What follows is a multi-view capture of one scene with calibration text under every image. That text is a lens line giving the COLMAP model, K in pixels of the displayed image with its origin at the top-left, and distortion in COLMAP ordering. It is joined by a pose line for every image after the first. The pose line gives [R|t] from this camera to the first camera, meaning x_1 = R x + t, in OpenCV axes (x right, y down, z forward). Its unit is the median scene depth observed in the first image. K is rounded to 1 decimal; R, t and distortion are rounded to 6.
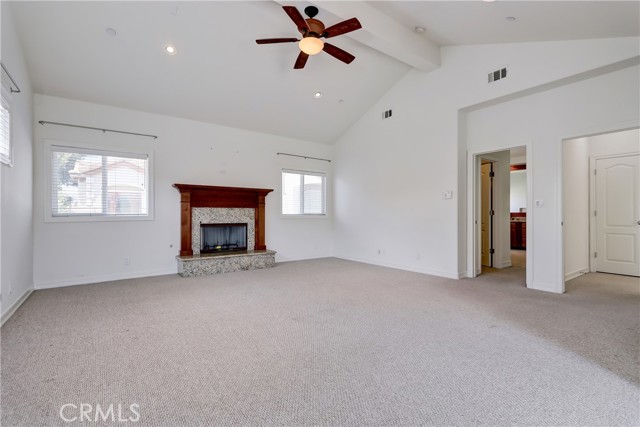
lens RADIAL K [[298.7, 0, 323.6], [0, 298.7, 217.1], [0, 0, 1]] dist [0.002565, 0.000294]
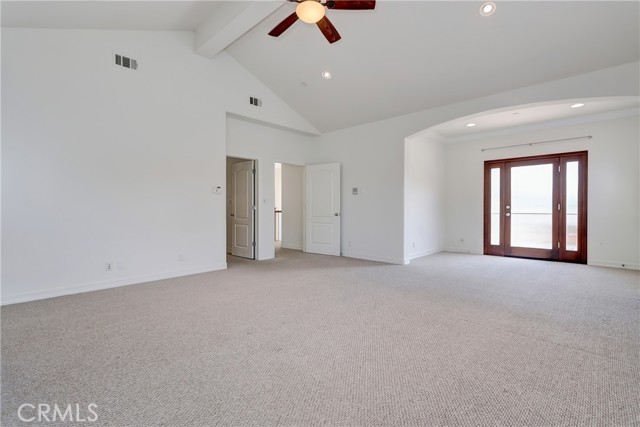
lens RADIAL K [[298.7, 0, 323.4], [0, 298.7, 209.2], [0, 0, 1]] dist [0.002565, 0.000294]
pose [[-0.196771, 0.003751, 0.980442, -0.639350], [0.021920, 0.999760, 0.000575, 0.002580], [-0.980204, 0.021604, -0.196806, 0.815254]]
